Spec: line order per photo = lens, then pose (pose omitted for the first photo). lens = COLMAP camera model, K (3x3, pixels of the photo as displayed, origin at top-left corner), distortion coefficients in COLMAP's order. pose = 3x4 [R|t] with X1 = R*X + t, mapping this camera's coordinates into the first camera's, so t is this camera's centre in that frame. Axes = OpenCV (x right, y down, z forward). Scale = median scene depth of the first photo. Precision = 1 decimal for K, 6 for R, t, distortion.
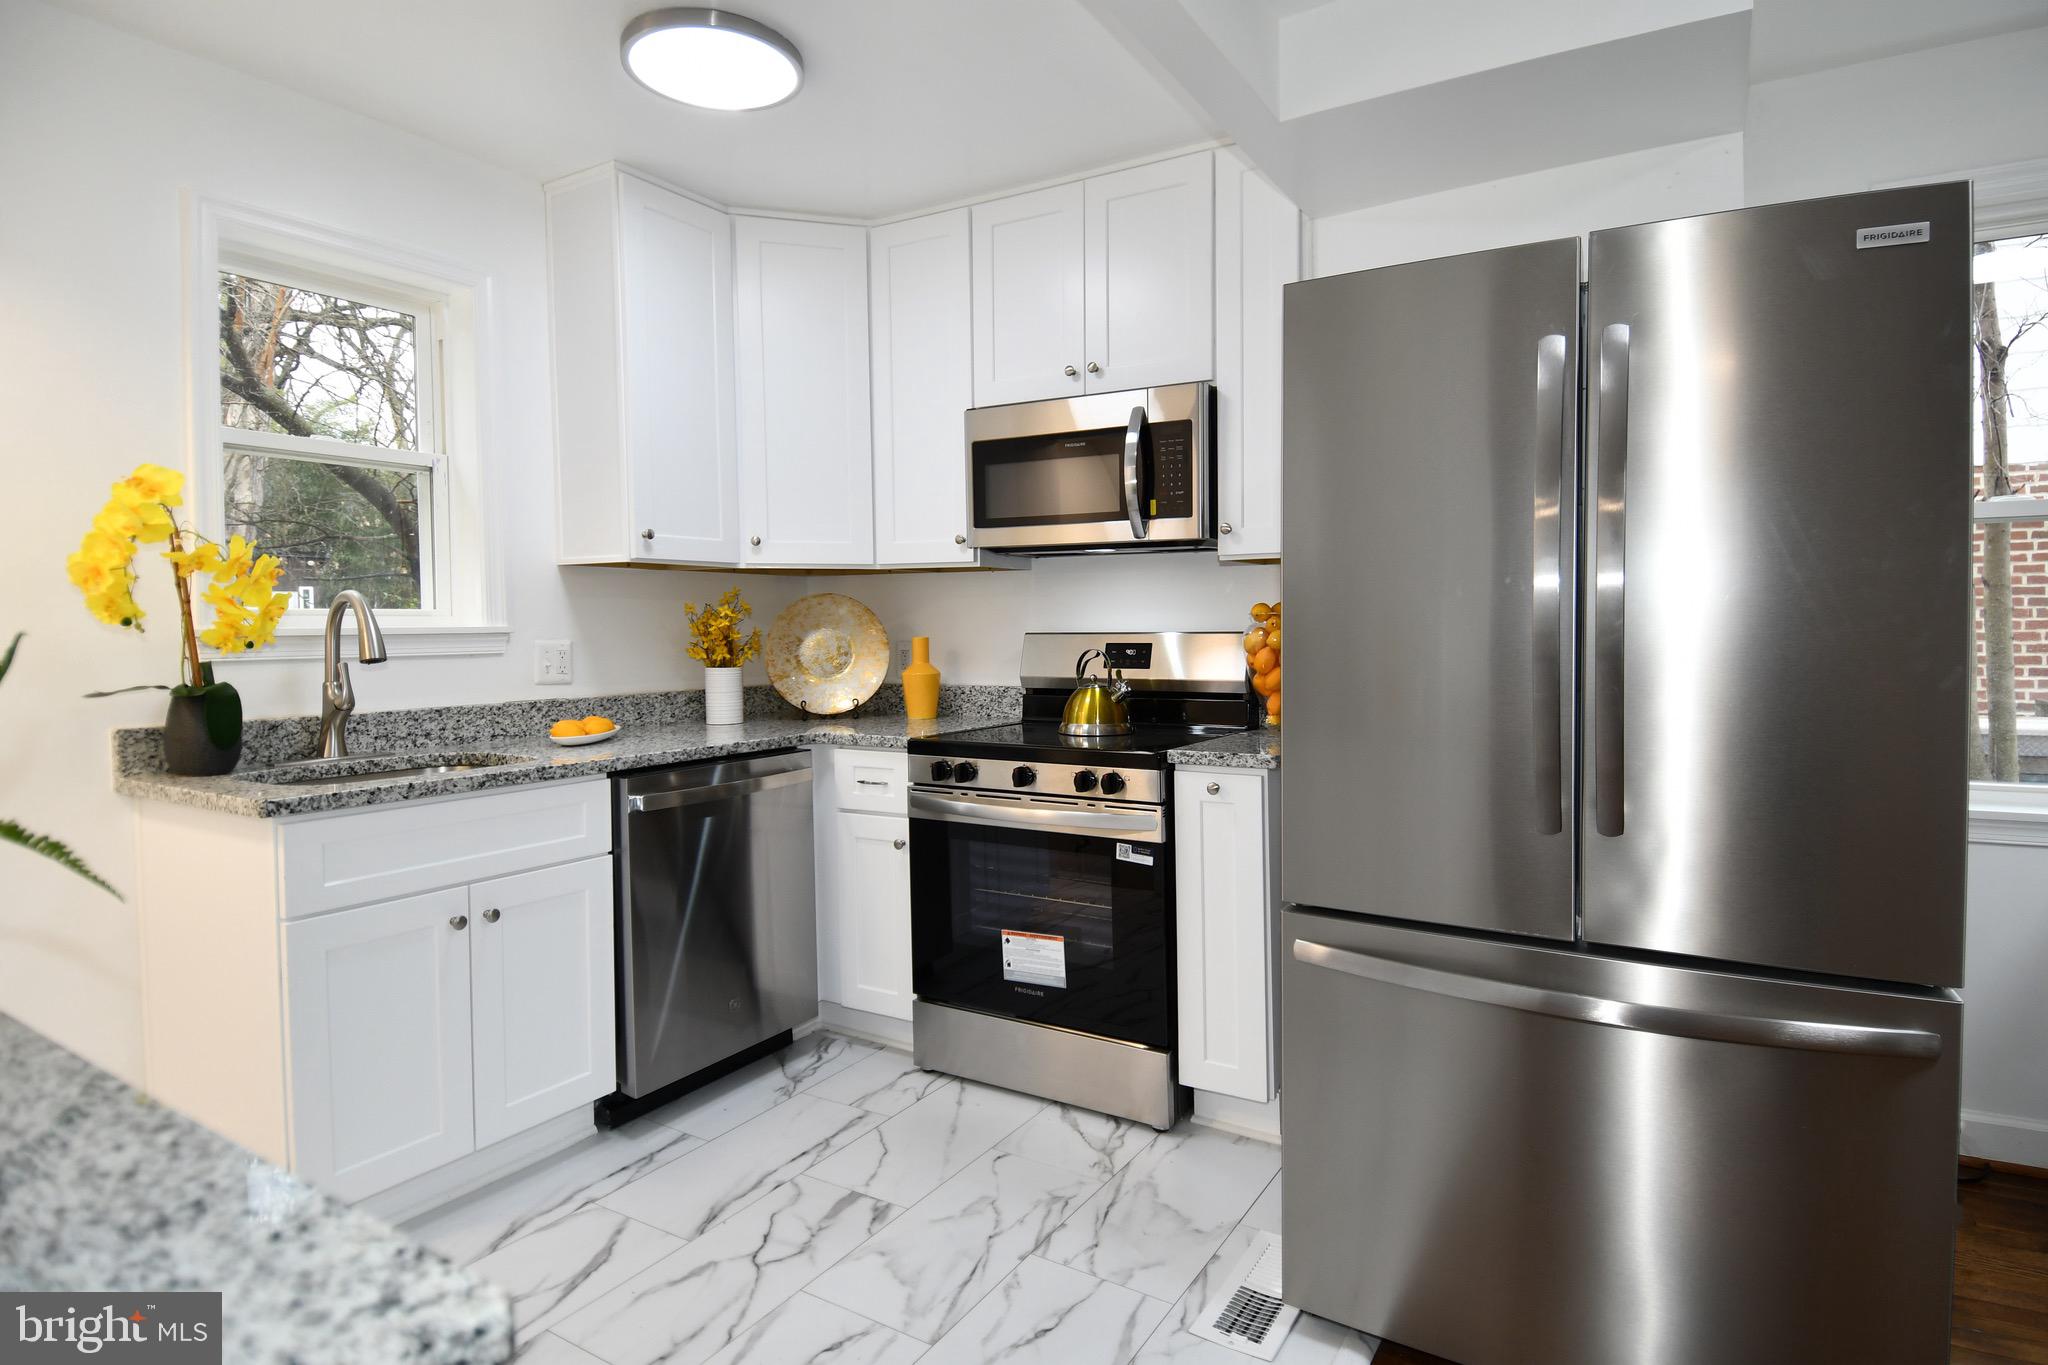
lens RADIAL K [[1118.2, 0, 1020.5], [0, 1118.2, 641.4], [0, 0, 1]] dist [0.058073, -0.071798]
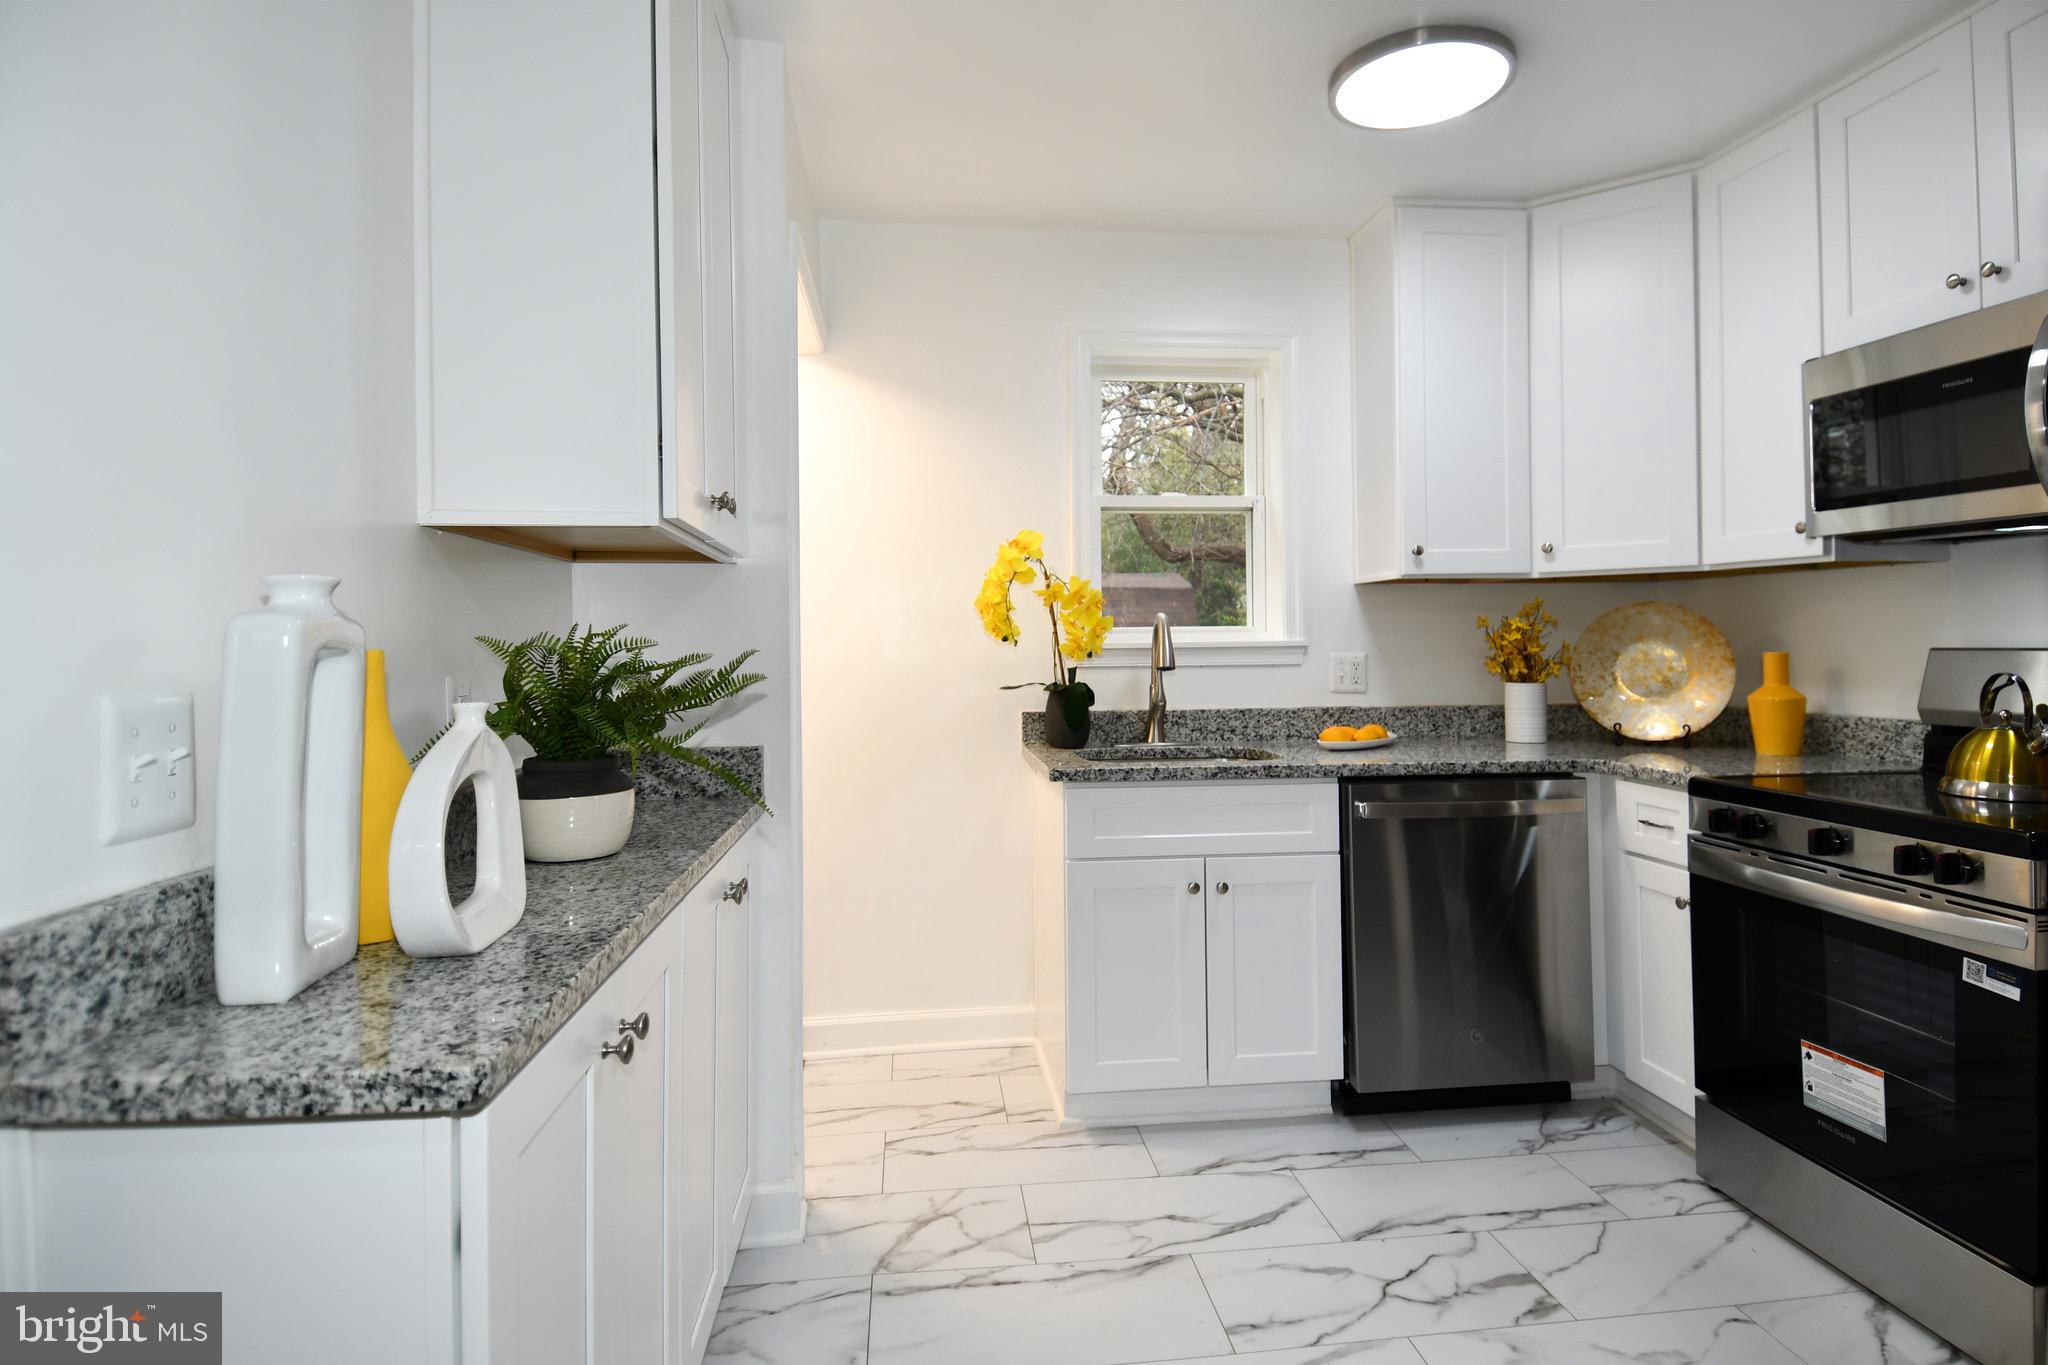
lens RADIAL K [[1066.9, 0, 1012.6], [0, 1066.9, 627.7], [0, 0, 1]] dist [0.034541, -0.035181]
pose [[0.602074, -0.009401, -0.798385, 0.240046], [-0.006252, 0.999845, -0.016487, -0.006768], [0.798416, 0.014918, 0.601922, 0.126397]]
